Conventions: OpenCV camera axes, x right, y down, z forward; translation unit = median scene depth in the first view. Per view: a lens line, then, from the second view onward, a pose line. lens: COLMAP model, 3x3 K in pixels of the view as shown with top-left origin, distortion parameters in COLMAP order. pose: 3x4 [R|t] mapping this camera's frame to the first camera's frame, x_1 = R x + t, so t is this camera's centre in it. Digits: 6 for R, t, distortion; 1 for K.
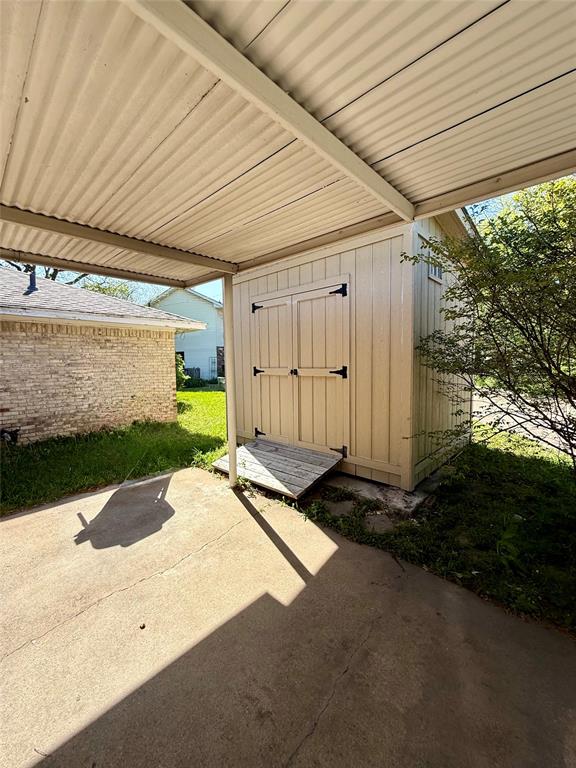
lens RADIAL K [[307.6, 0, 289.9], [0, 307.6, 383.6], [0, 0, 1]] dist [0.001968, -0.000210]
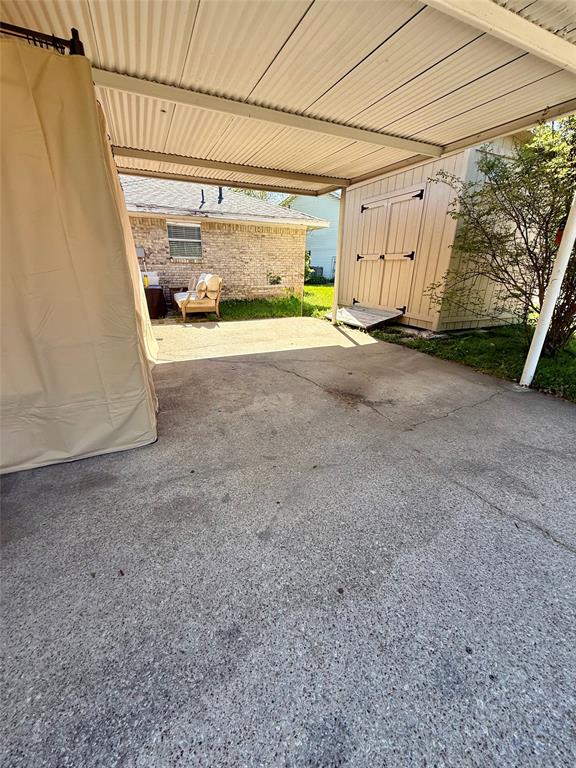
lens RADIAL K [[307.6, 0, 288.3], [0, 307.6, 382.8], [0, 0, 1]] dist [0.001968, -0.000210]
pose [[0.922936, 0.165129, -0.347739, 0.218596], [-0.058795, 0.953194, 0.296589, 0.131847], [0.380438, -0.253287, 0.889445, -0.670356]]
